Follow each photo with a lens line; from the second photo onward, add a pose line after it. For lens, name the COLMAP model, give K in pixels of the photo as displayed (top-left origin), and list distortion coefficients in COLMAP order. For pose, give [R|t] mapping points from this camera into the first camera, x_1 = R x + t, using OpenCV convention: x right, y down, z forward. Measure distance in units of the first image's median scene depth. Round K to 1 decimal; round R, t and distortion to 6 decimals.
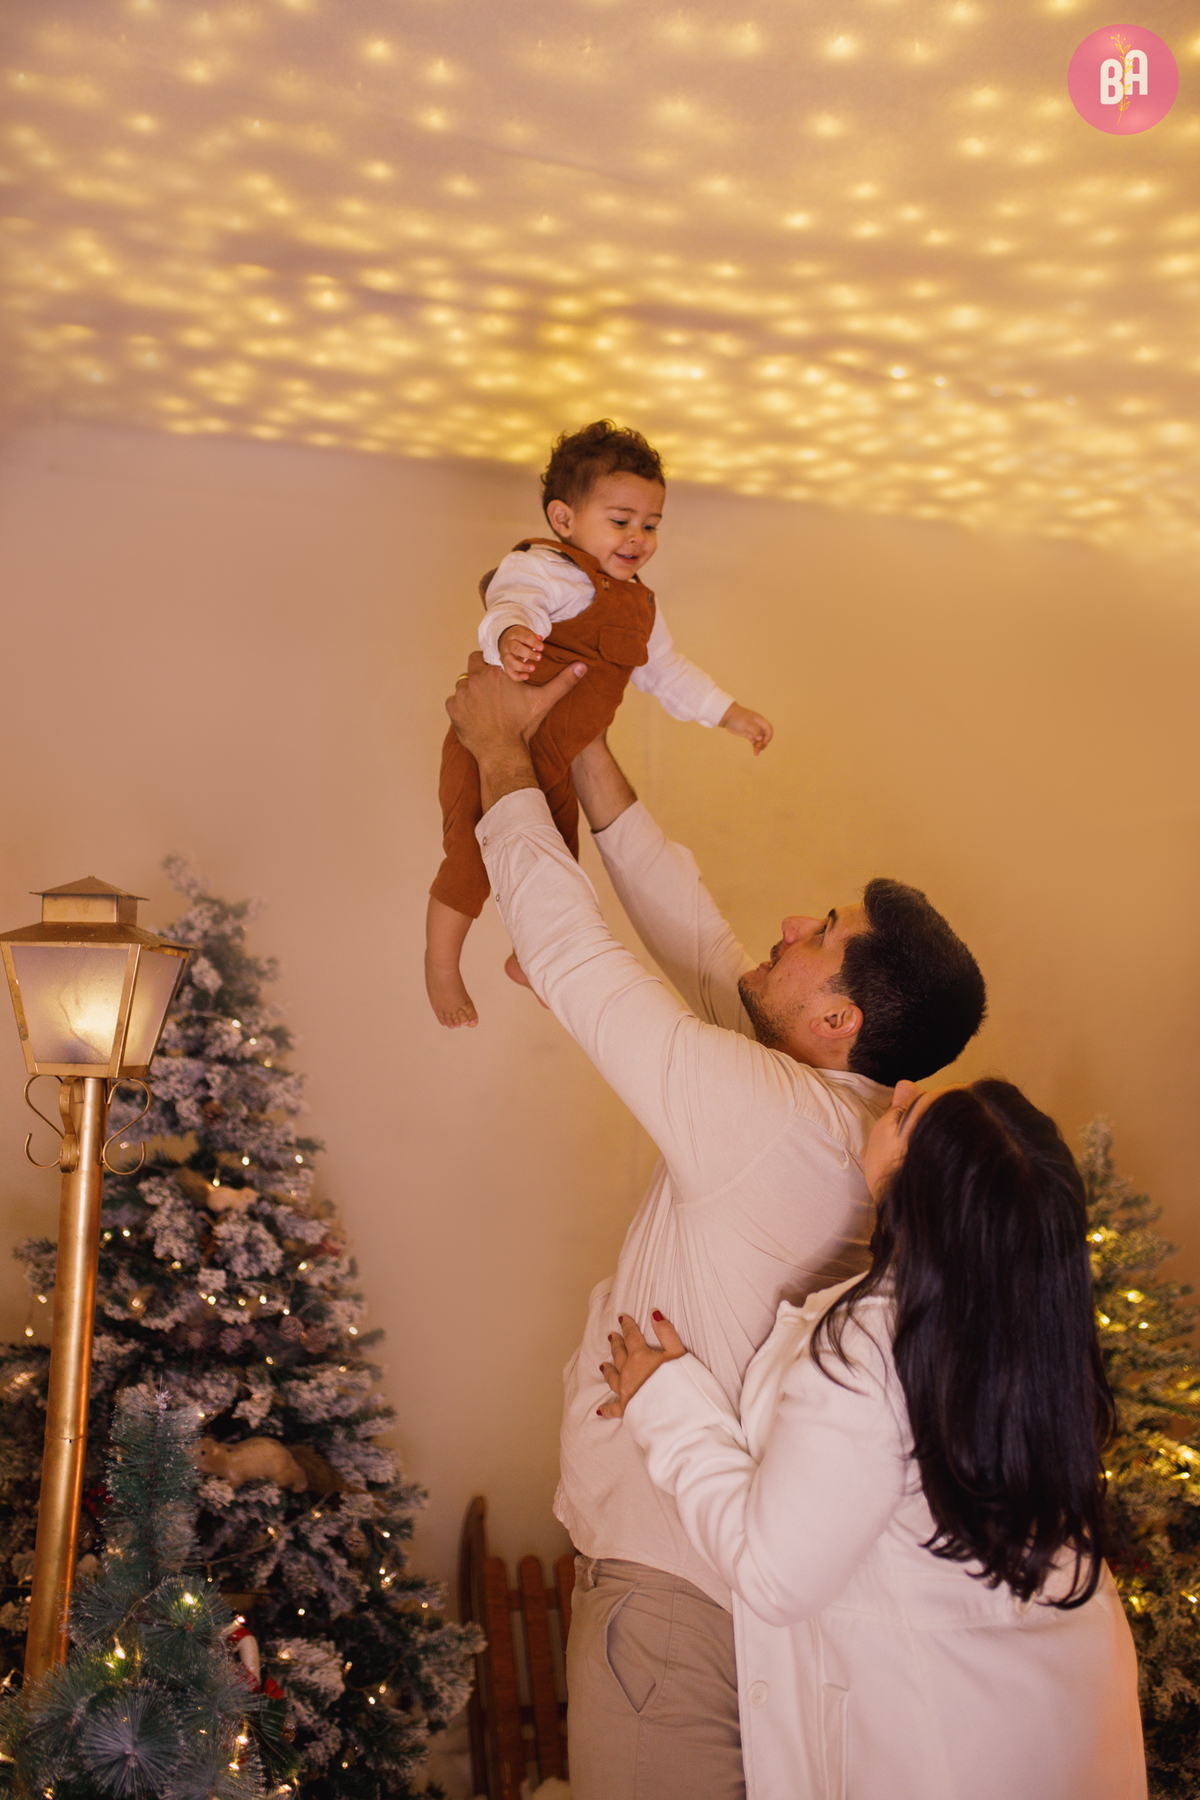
lens RADIAL K [[1815.3, 0, 600.2], [0, 1815.3, 877.4], [0, 0, 1]] dist [-0.067869, 0.143869]
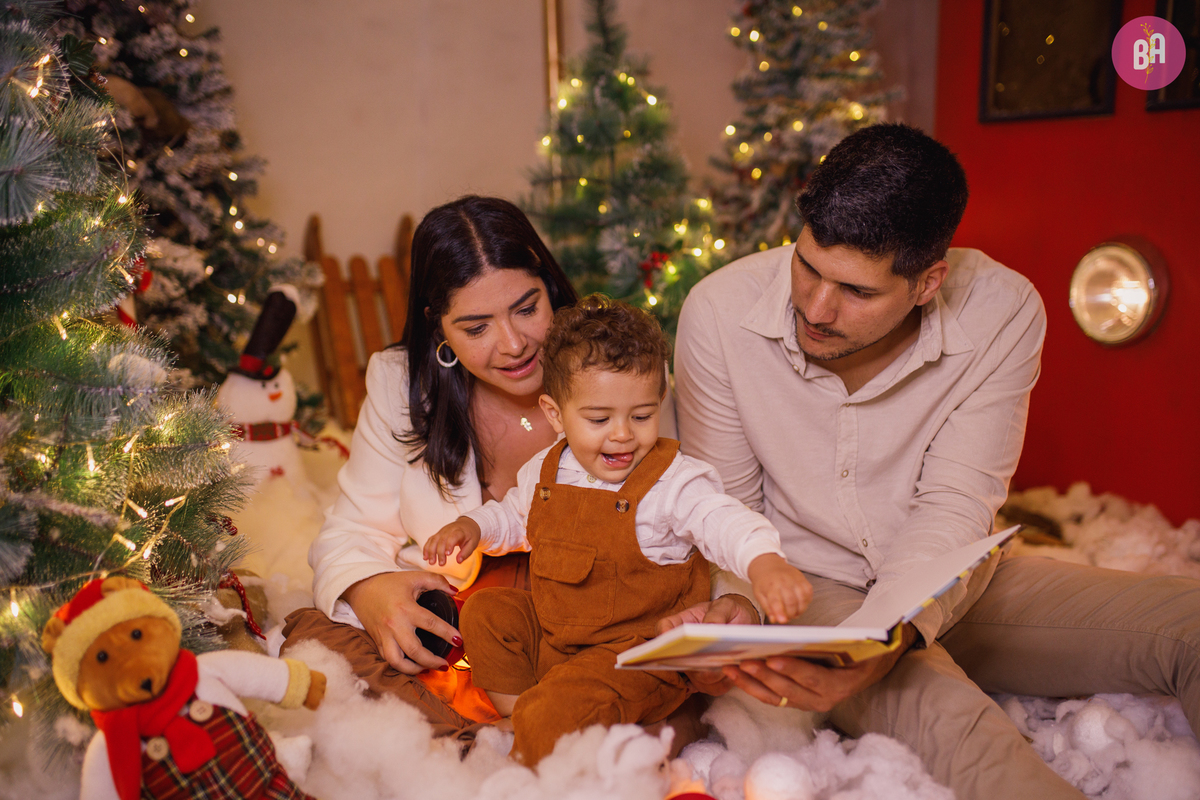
lens RADIAL K [[1176.3, 0, 603.8], [0, 1176.3, 383.0], [0, 0, 1]] dist [-0.058182, 0.100813]
pose [[0.984155, -0.062360, 0.165983, -0.012027], [0.016564, 0.964355, 0.264095, 0.293422], [-0.176536, -0.257161, 0.950107, 0.170269]]
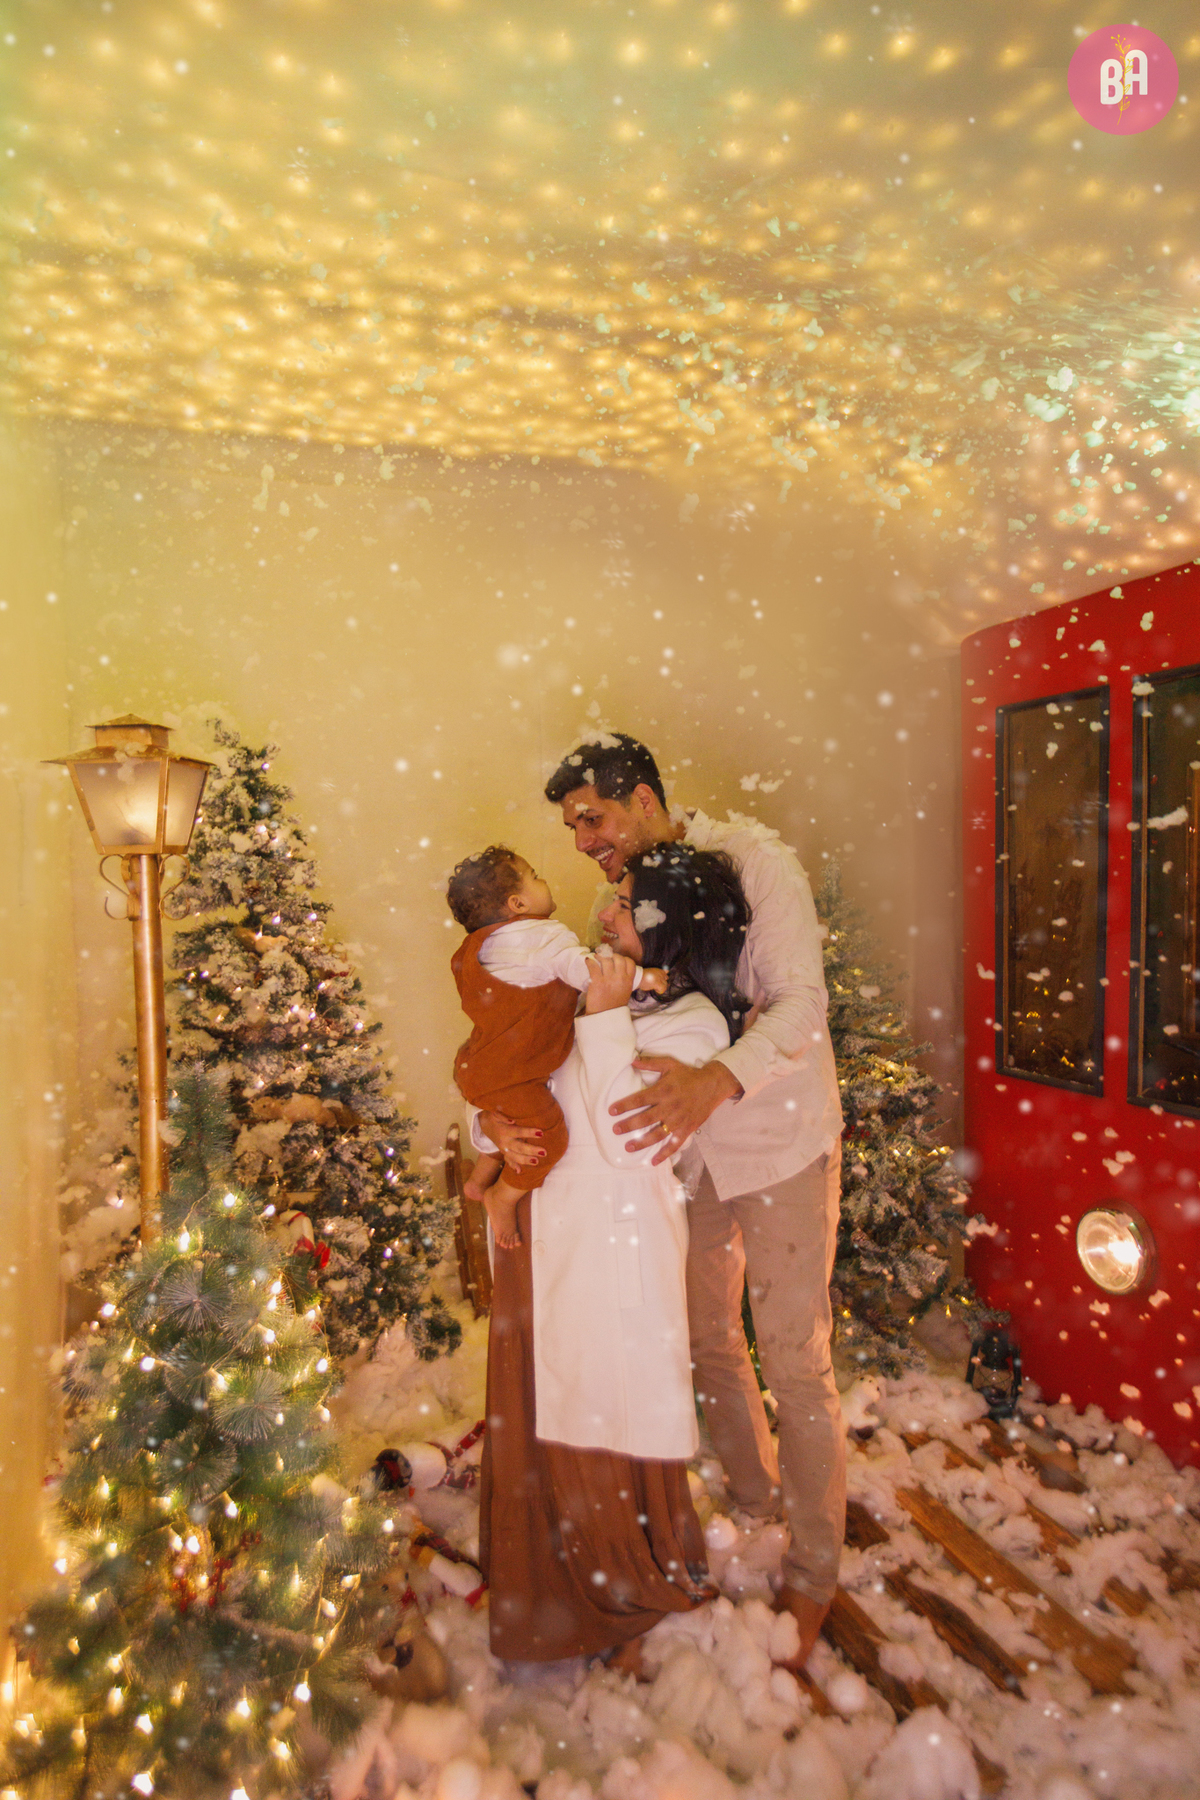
lens RADIAL K [[1078.3, 0, 600.6], [0, 1078.3, 922.9], [0, 0, 1]] dist [-0.031962, 0.040925]
pose [[0.996328, -0.059933, 0.061143, 0.017055], [0.050443, 0.987936, 0.146414, 0.042098], [-0.069181, -0.142792, 0.987332, 0.092221]]
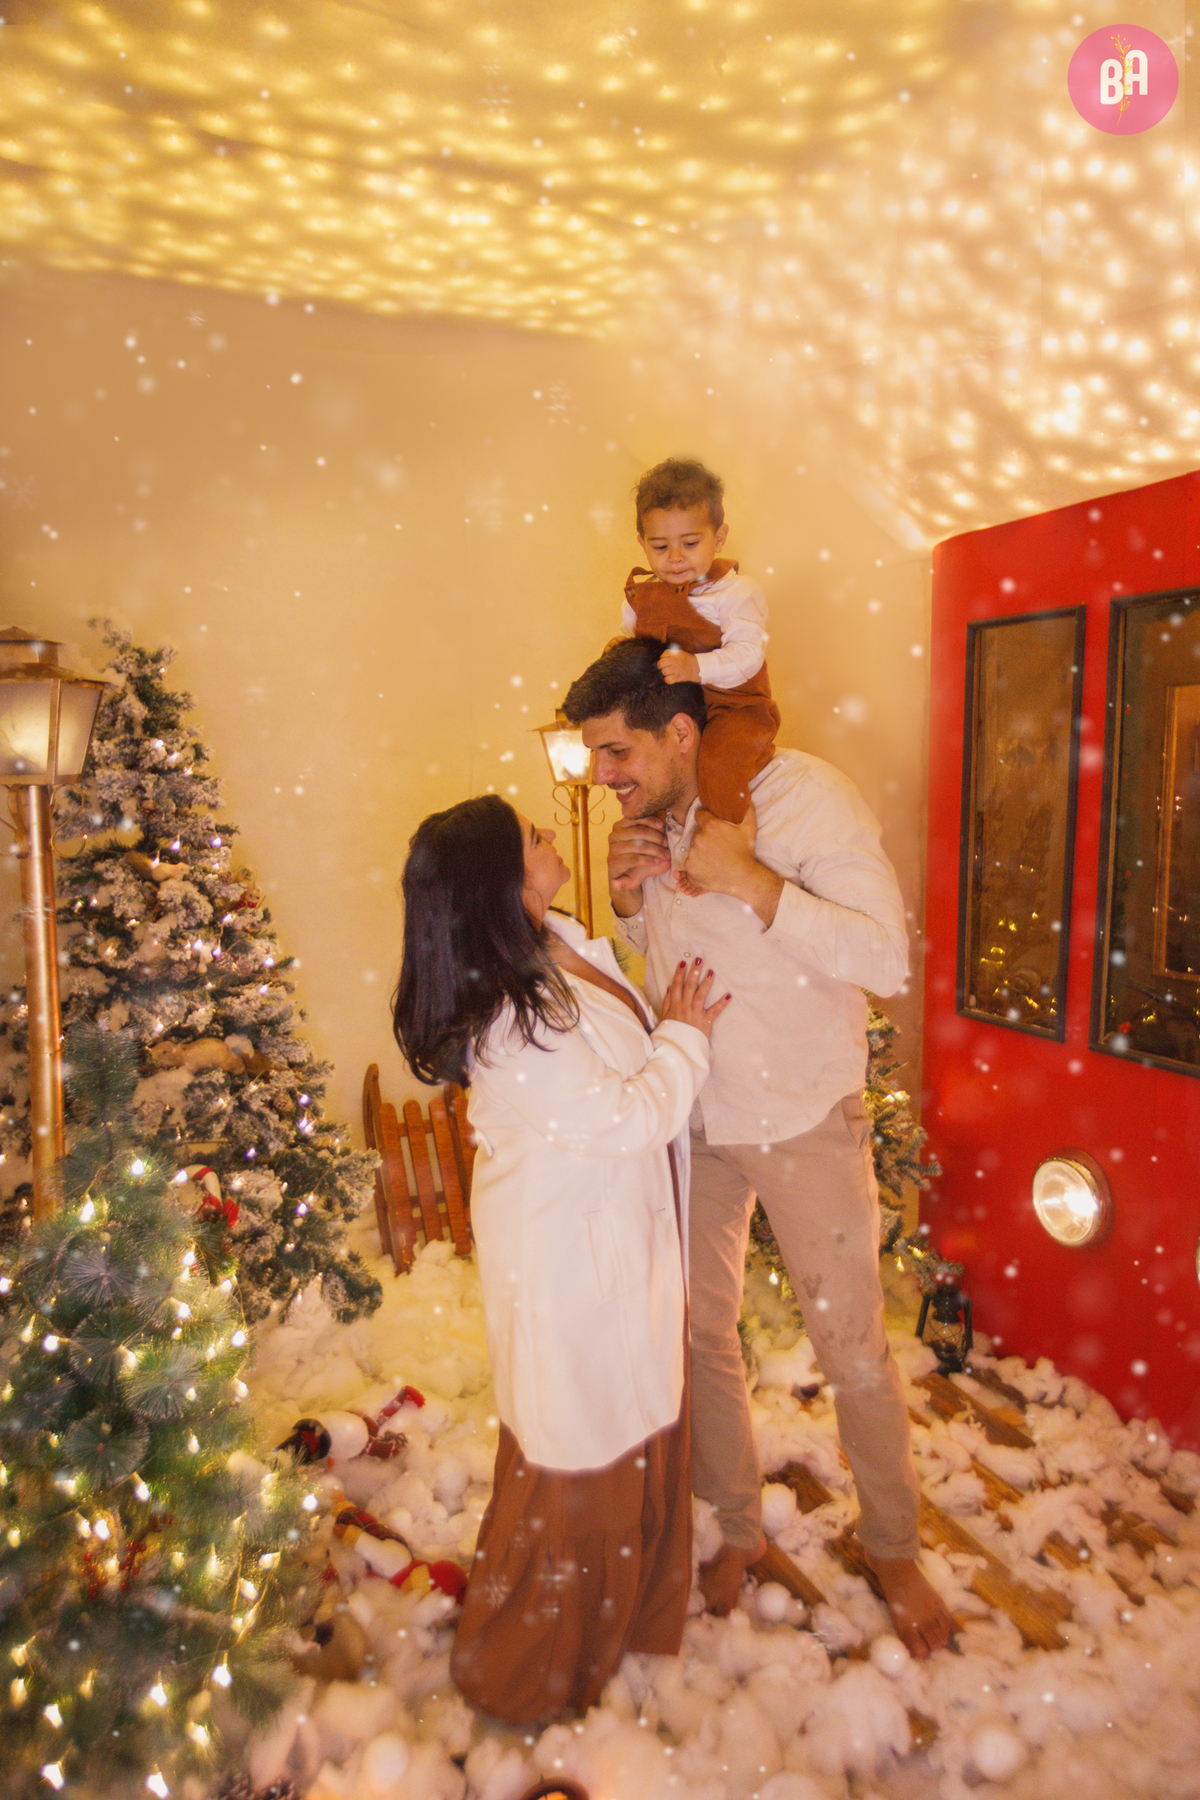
lens RADIAL K [[1216.5, 0, 615.7], [0, 1216.5, 891.7], [0, 0, 1]] dist [-0.025046, 0.051048]
pose [[0.990597, -0.053949, 0.125725, 0.013012], [0.027040, 0.978045, 0.206631, 0.012477], [-0.134113, -0.201289, 0.970308, 0.063253]]
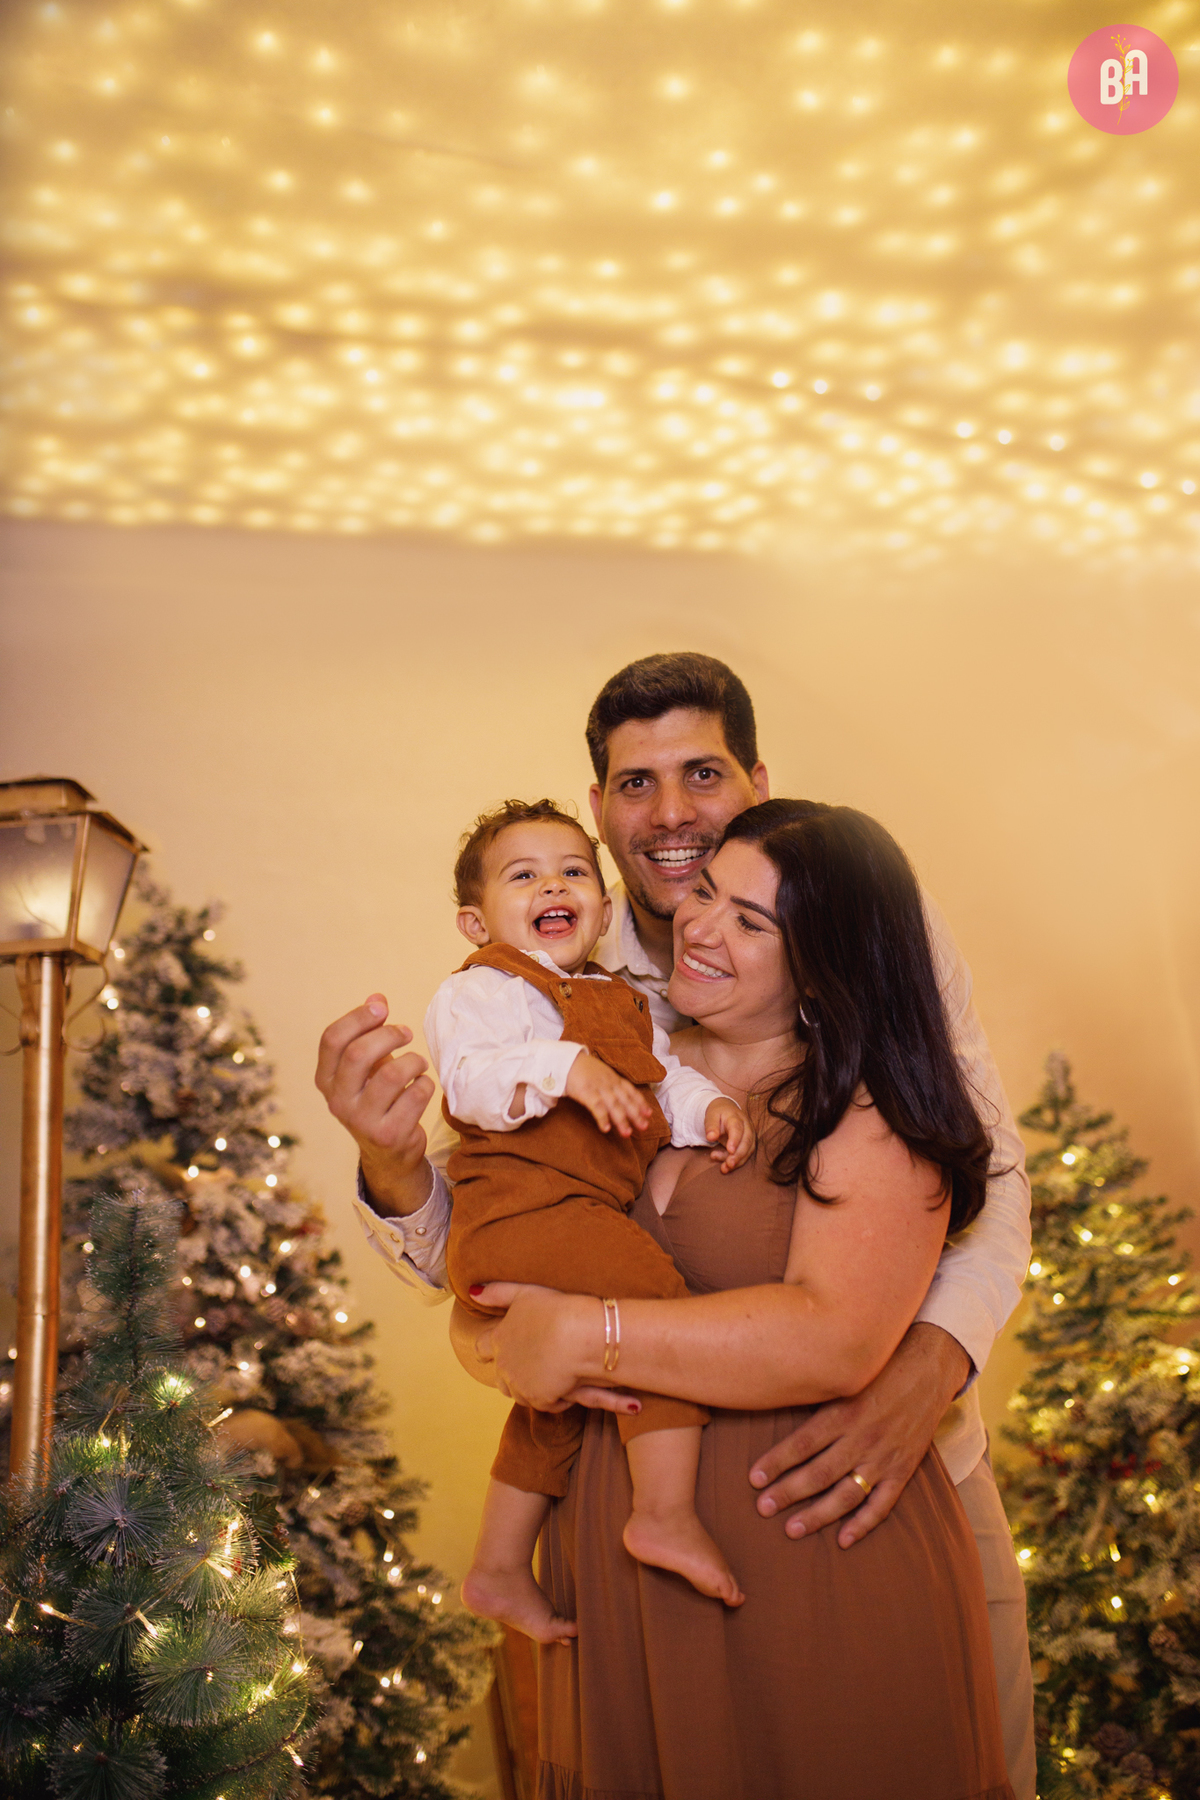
lens RADIAL K [[1764.4, 0, 643.5], [0, 1764.4, 872.5], [0, 0, 1]] dist [-0.058182, 0.100813]
pose [[0.994776, -0.093892, 0.040068, 0.013397], [0.099039, 0.982800, -0.155870, 0.183320], [-0.024744, 0.159024, 0.986965, 0.002861]]
